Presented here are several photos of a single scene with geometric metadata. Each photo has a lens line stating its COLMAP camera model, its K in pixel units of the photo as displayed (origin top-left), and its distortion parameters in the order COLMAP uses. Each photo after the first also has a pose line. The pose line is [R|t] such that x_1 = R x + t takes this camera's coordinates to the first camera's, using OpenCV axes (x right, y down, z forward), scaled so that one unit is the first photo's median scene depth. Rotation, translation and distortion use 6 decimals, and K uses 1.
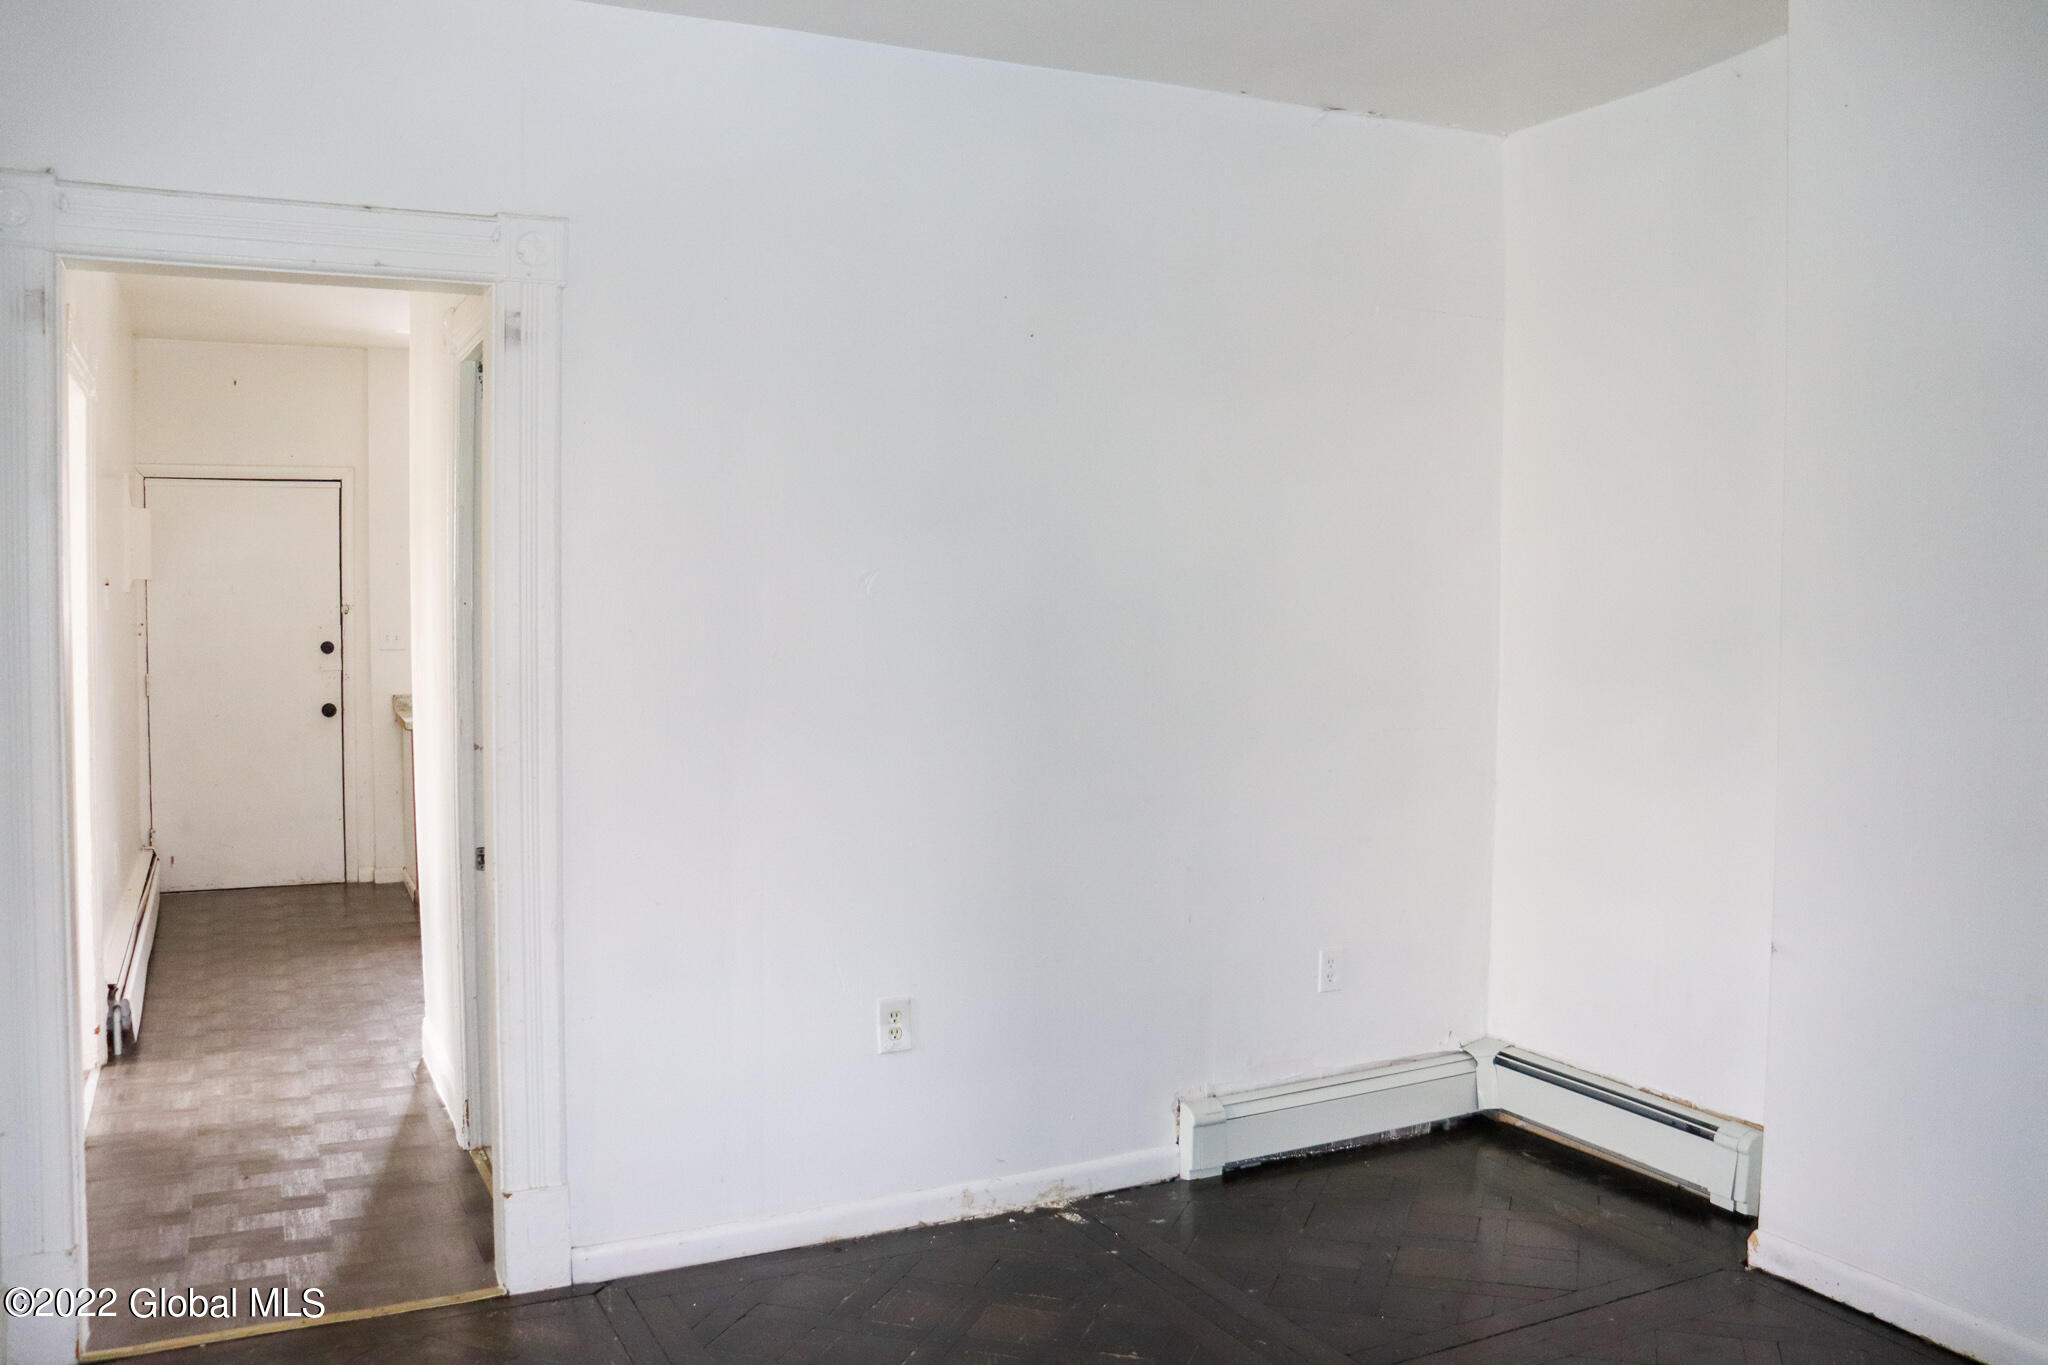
lens RADIAL K [[1683.6, 0, 1028.6], [0, 1683.6, 694.4], [0, 0, 1]] dist [-0.178690, 0.161690]
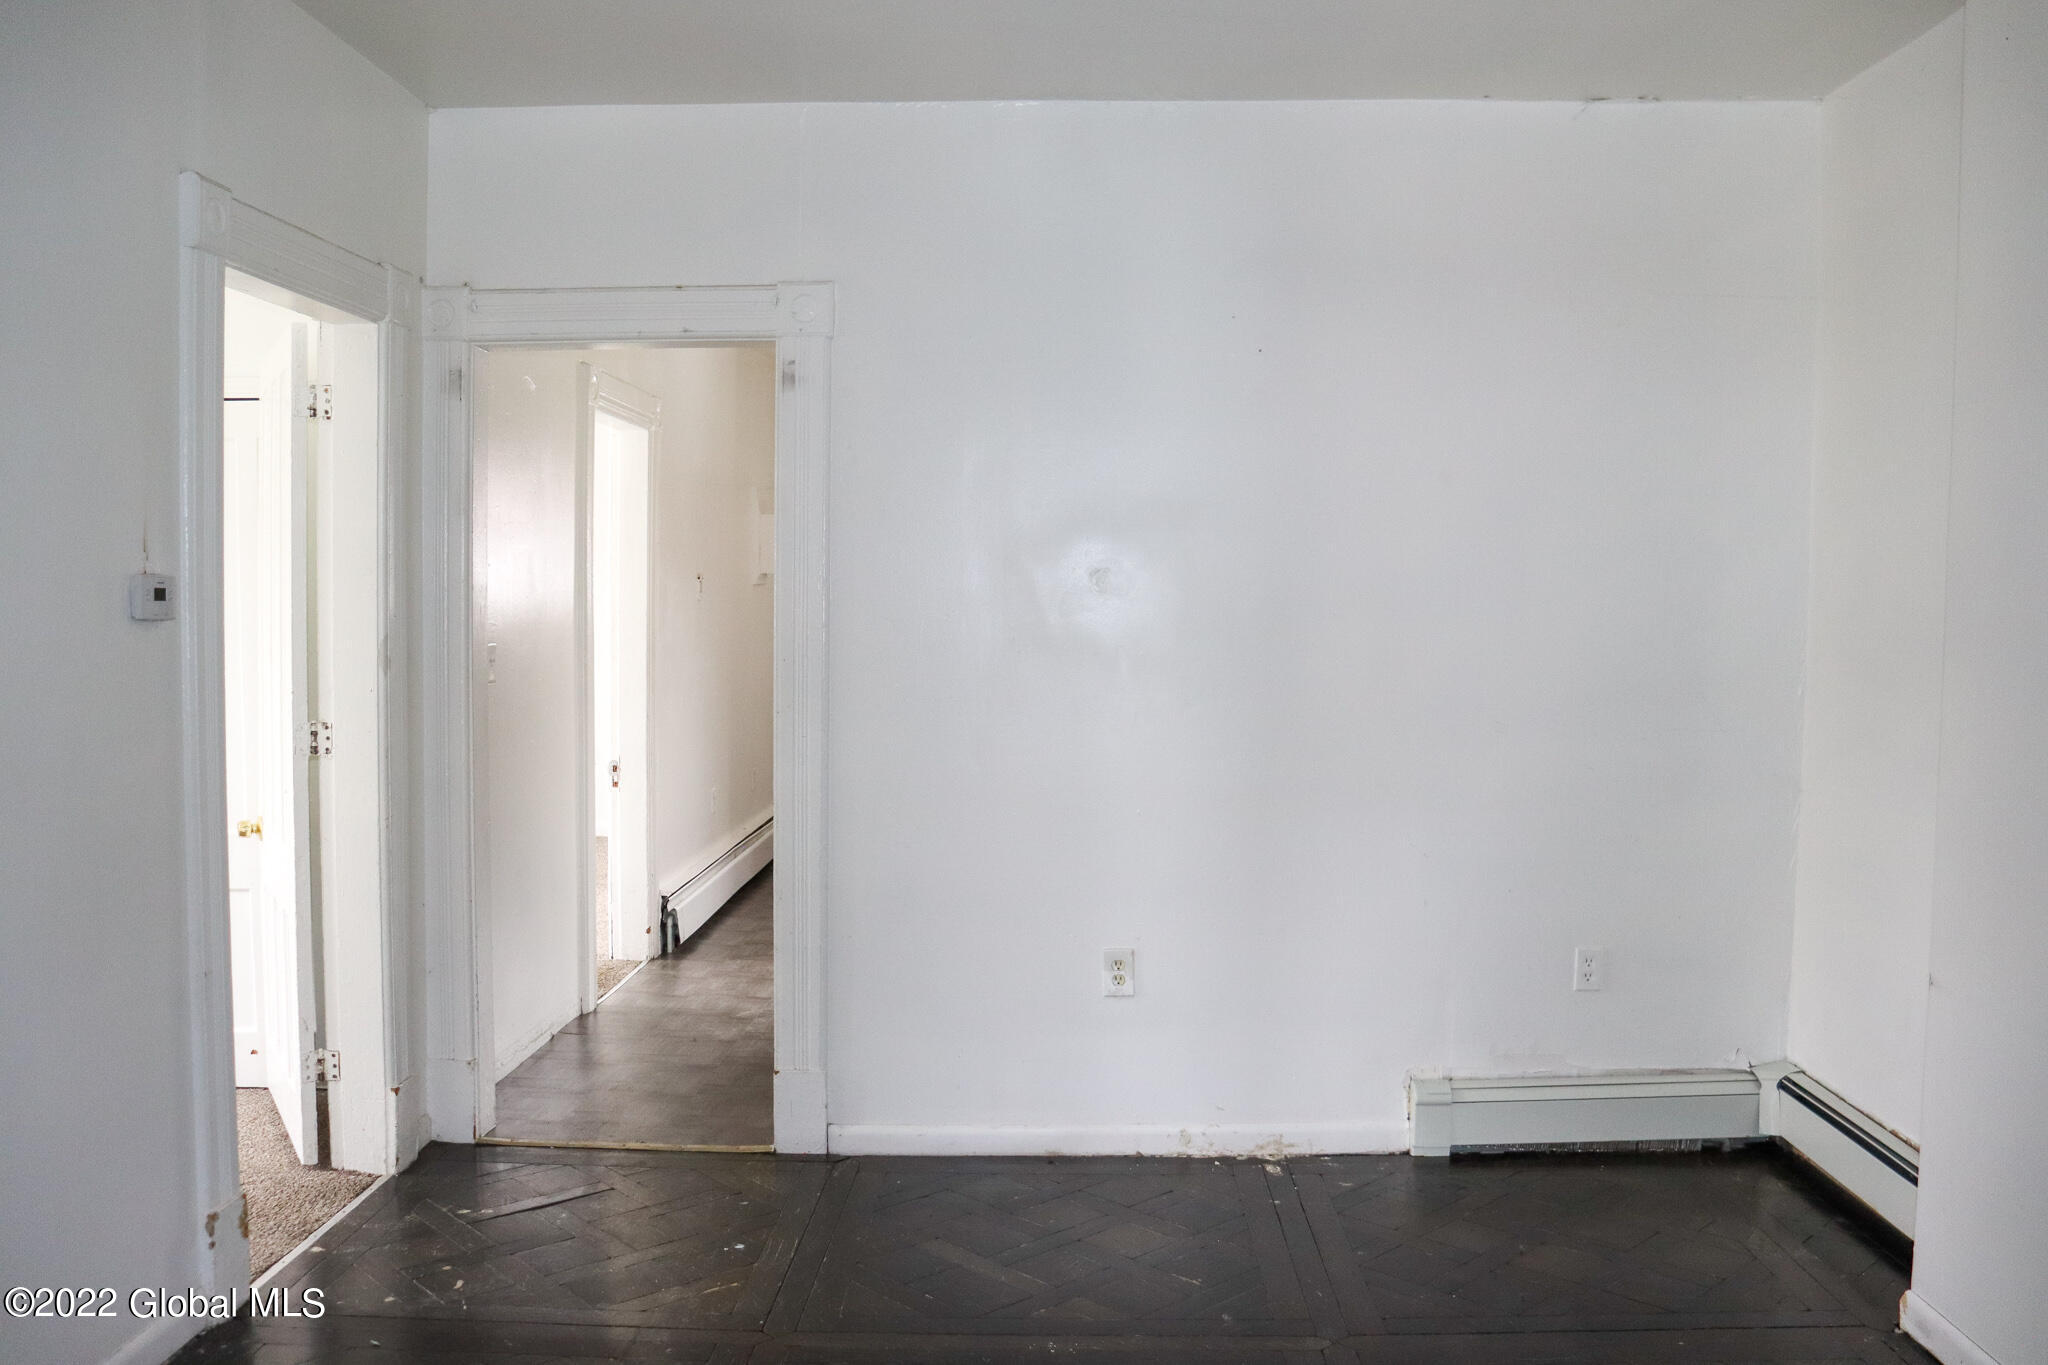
lens RADIAL K [[1683.6, 0, 1028.6], [0, 1683.6, 694.4], [0, 0, 1]] dist [-0.178690, 0.161690]
pose [[0.885312, 0.030027, -0.464026, 0.371081], [-0.027919, 0.999545, 0.011415, -0.000035], [0.464158, 0.002849, 0.885748, -0.025842]]
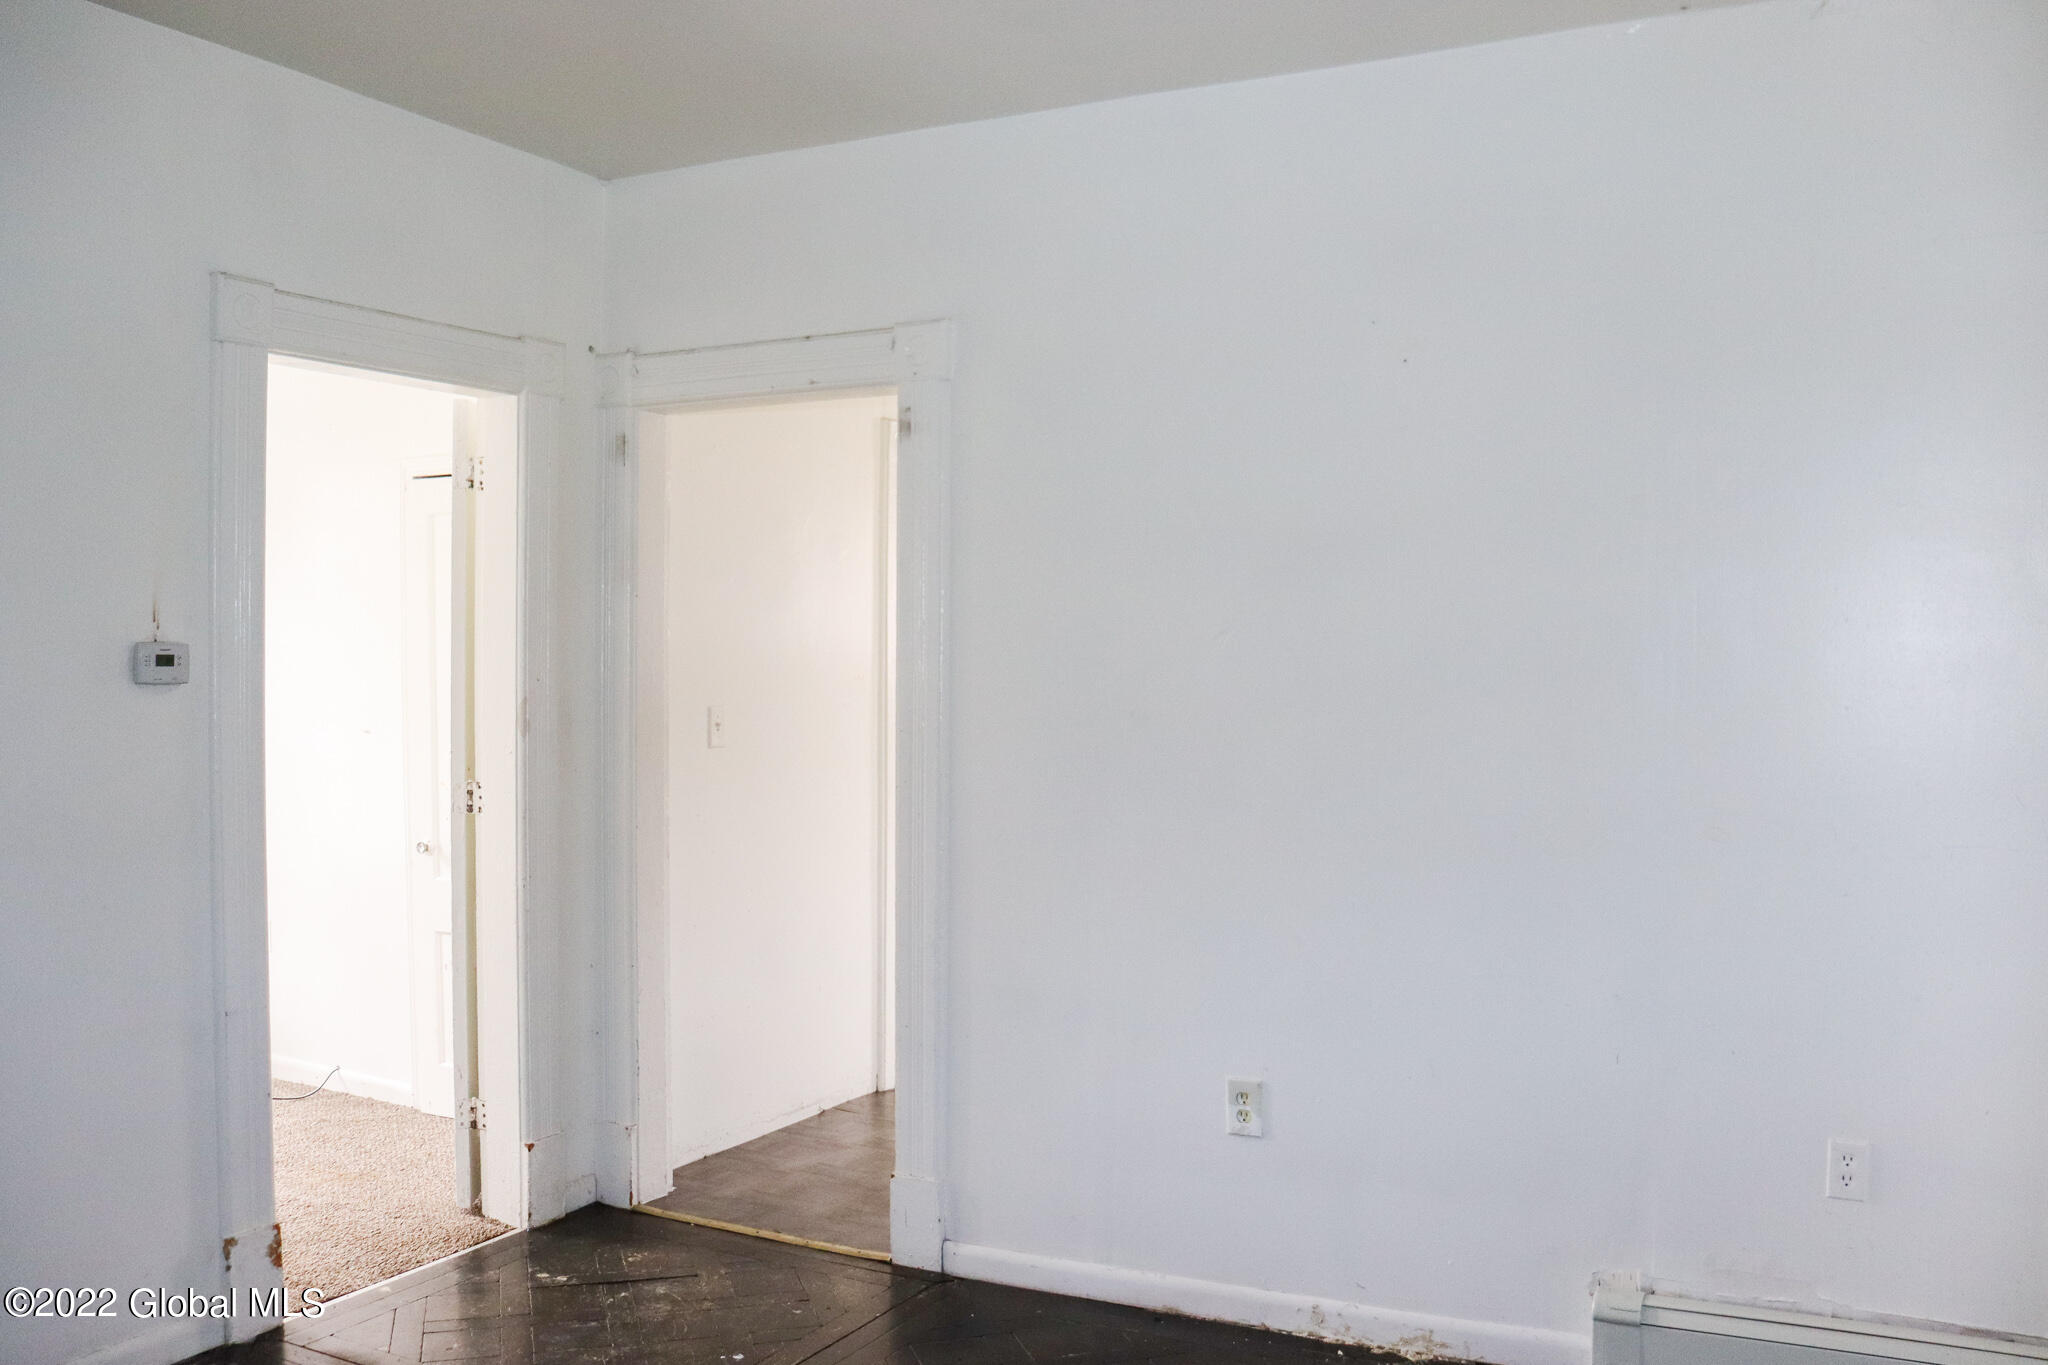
lens RADIAL K [[1750.2, 0, 1033.5], [0, 1750.2, 691.2], [0, 0, 1]] dist [-0.185539, 0.172905]
pose [[0.592546, 0.018016, -0.805335, 0.613268], [-0.044193, 0.998971, -0.010168, -0.021729], [0.804323, 0.041615, 0.592733, 0.302761]]
